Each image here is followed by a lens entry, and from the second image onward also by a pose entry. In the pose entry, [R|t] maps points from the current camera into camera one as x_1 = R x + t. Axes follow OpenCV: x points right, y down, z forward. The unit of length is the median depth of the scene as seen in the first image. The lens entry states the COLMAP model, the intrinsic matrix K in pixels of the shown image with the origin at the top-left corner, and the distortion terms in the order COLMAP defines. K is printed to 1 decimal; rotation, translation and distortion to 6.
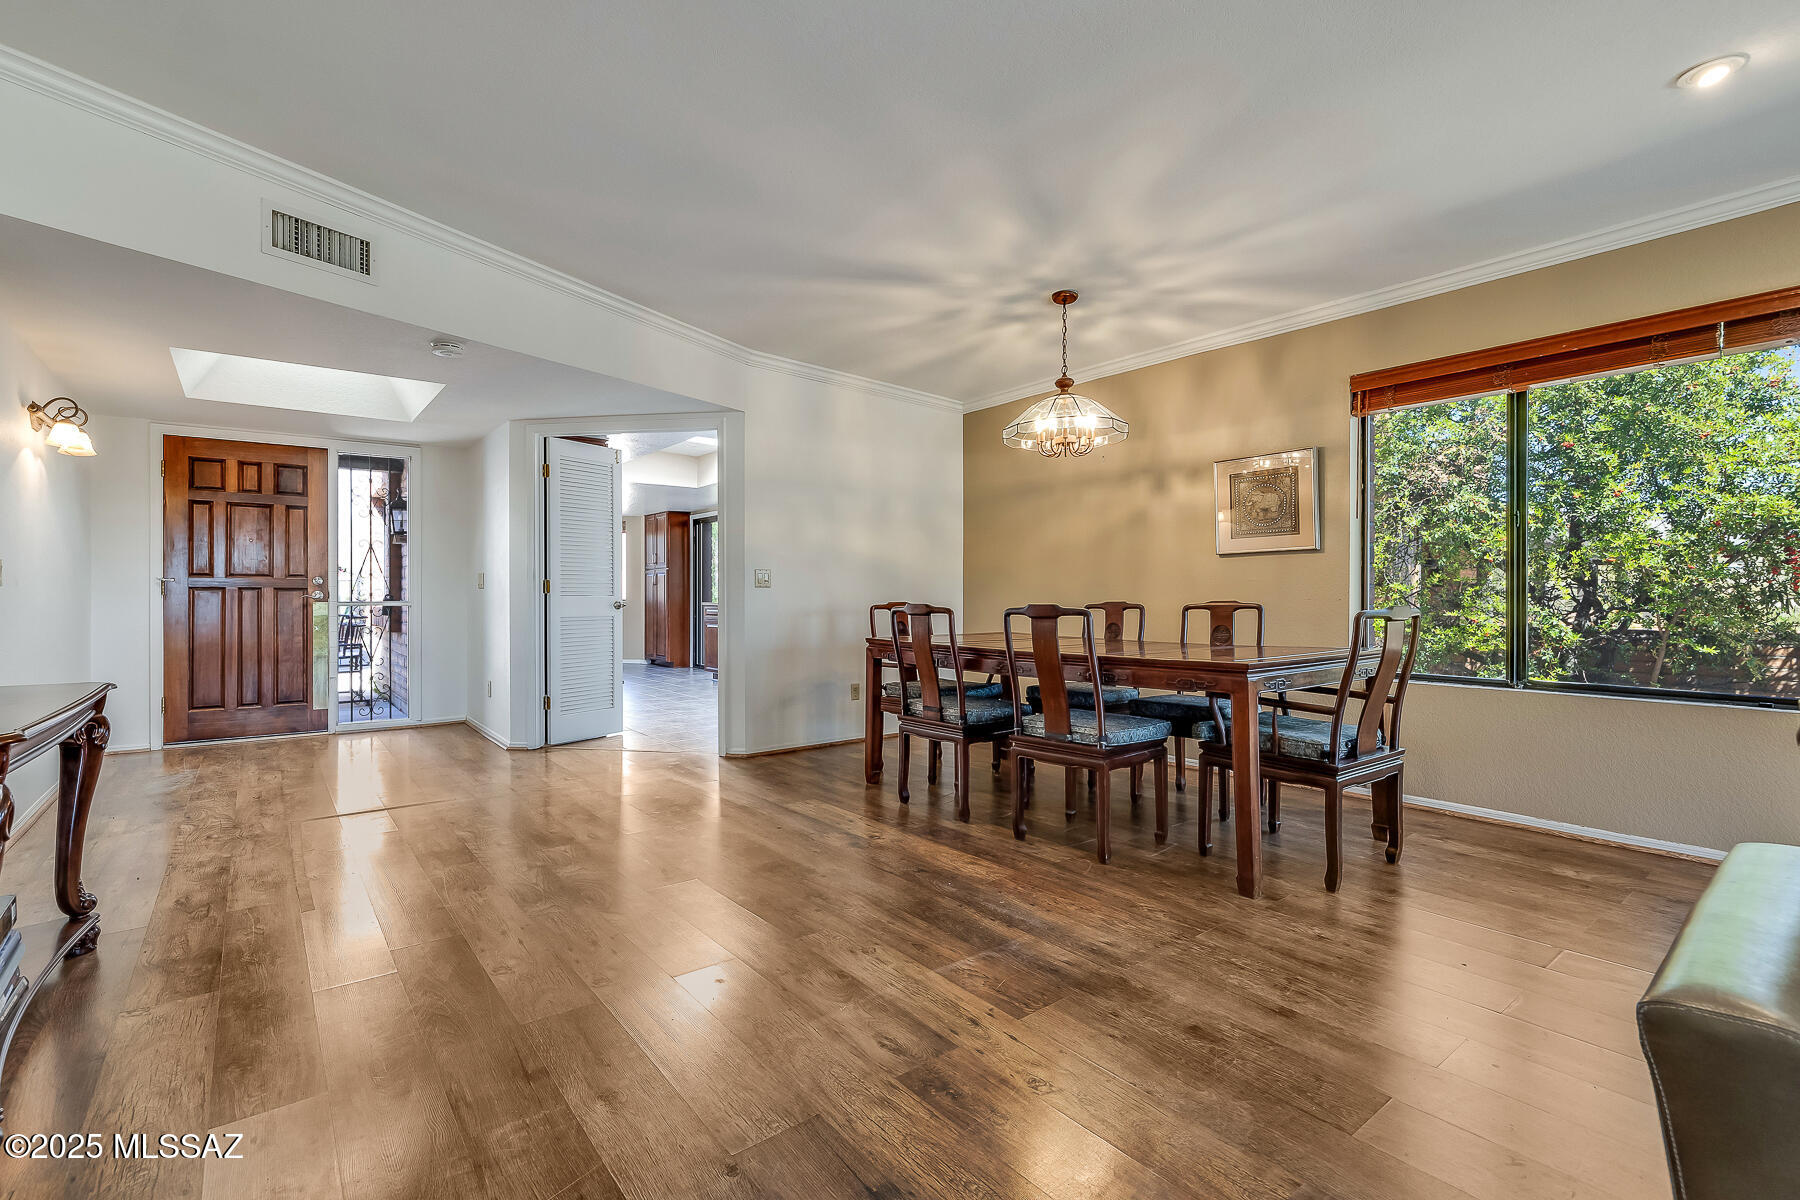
lens RADIAL K [[796.6, 0, 815.1], [0, 796.6, 595.7], [0, 0, 1]] dist [0.002521, 0.000079]
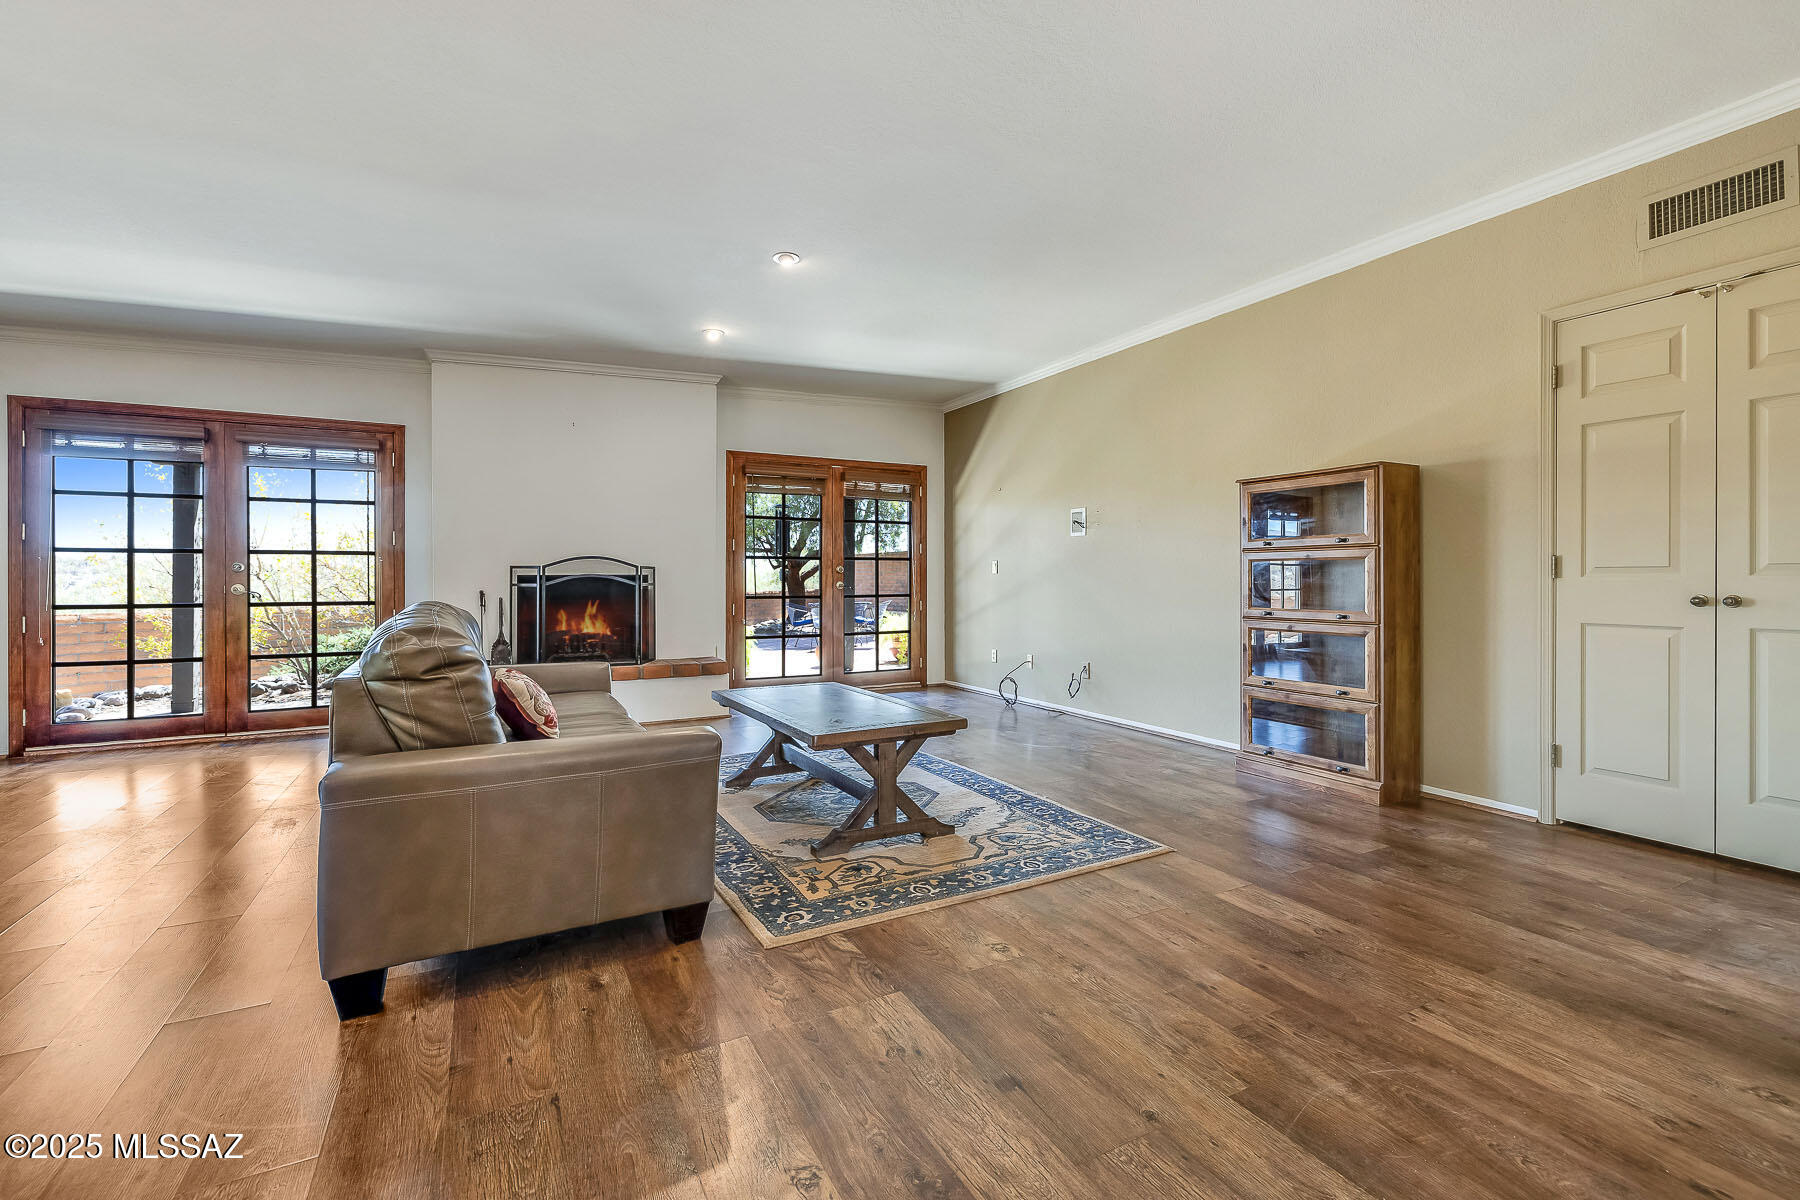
lens RADIAL K [[764.5, 0, 883.3], [0, 764.5, 577.2], [0, 0, 1]] dist [0.001628, 0.000169]
pose [[-0.991384, 0.003658, 0.130936, 0.043637], [0.003788, 0.999993, 0.000742, -0.002459], [-0.130932, 0.001232, -0.991391, 0.788152]]
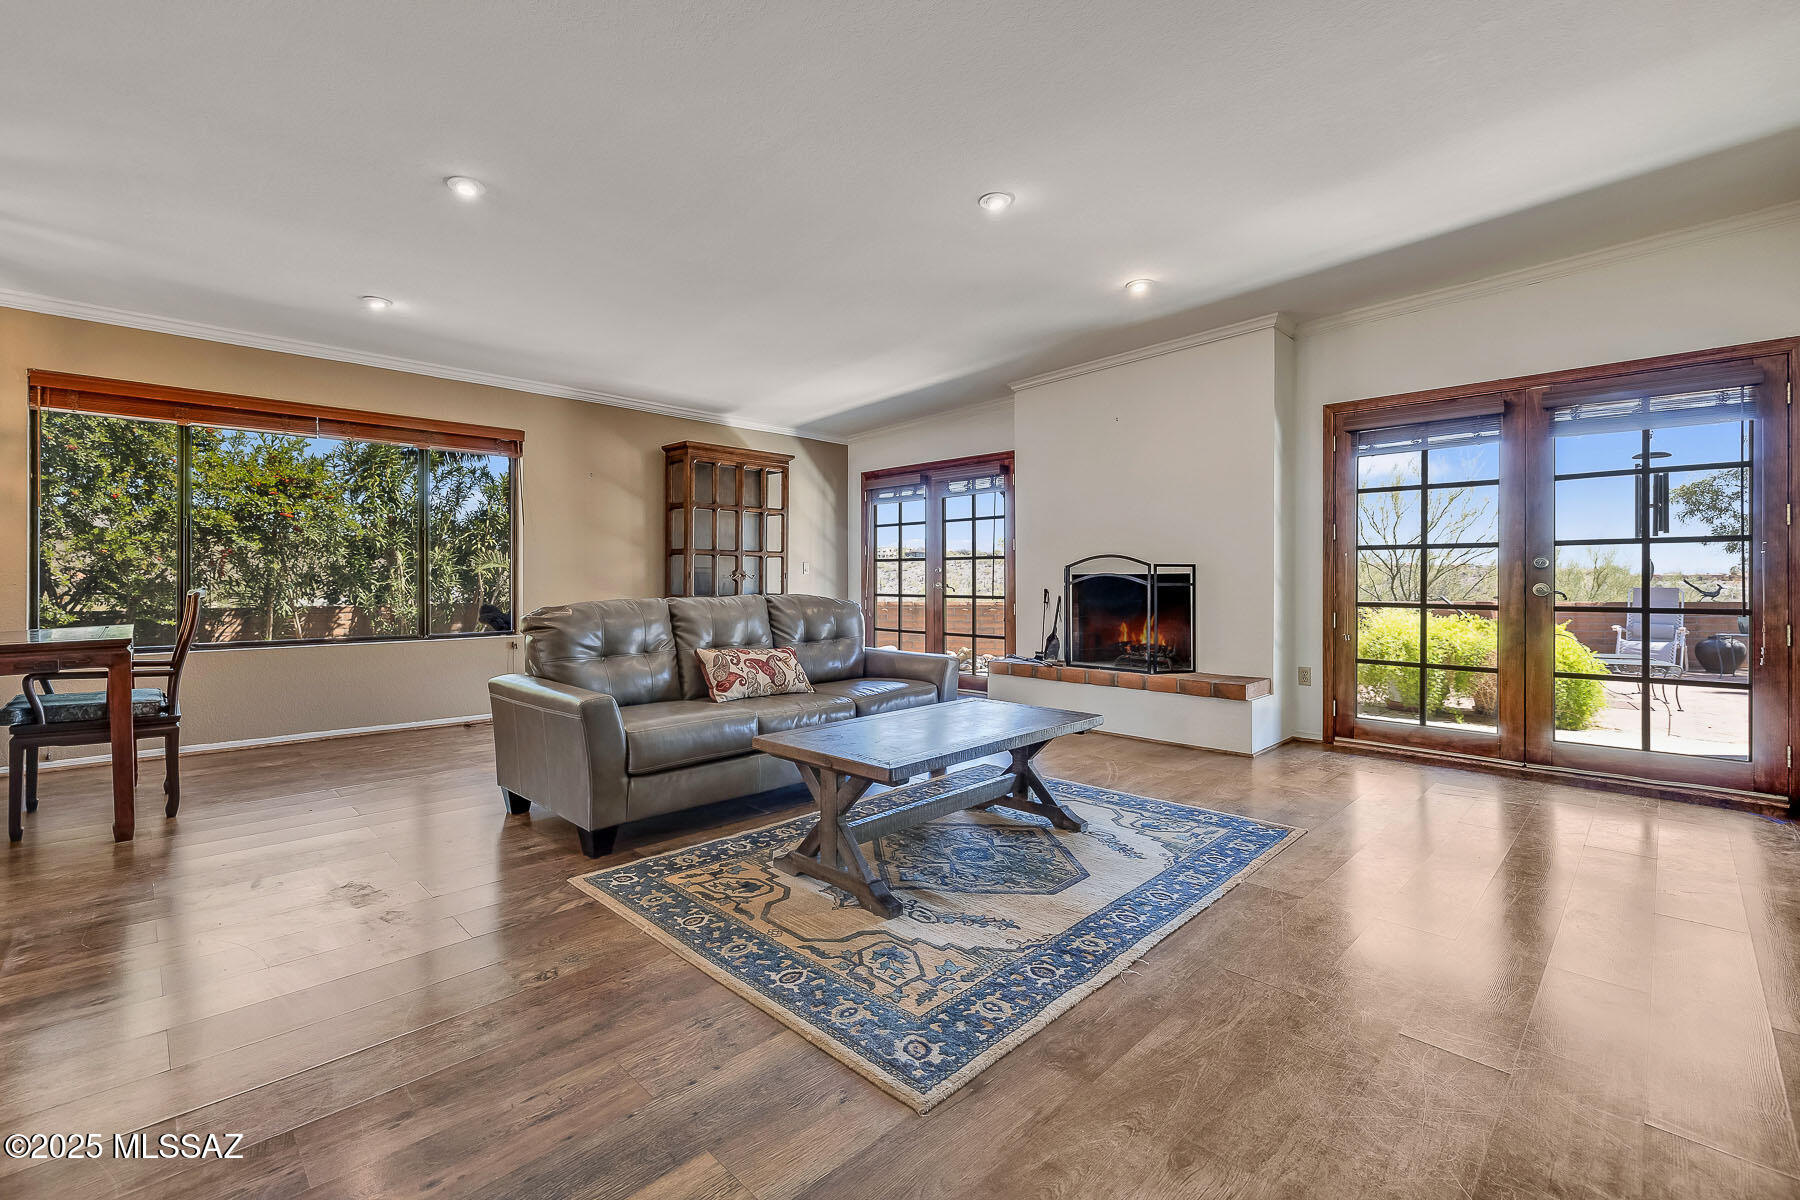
lens RADIAL K [[775.2, 0, 889.5], [0, 775.2, 579.9], [0, 0, 1]] dist [0.000424, -0.000194]
pose [[-0.163340, 0.001041, 0.986569, -0.533642], [0.002313, 0.999997, -0.000672, 0.002706], [-0.986567, 0.002172, -0.163342, 0.064813]]
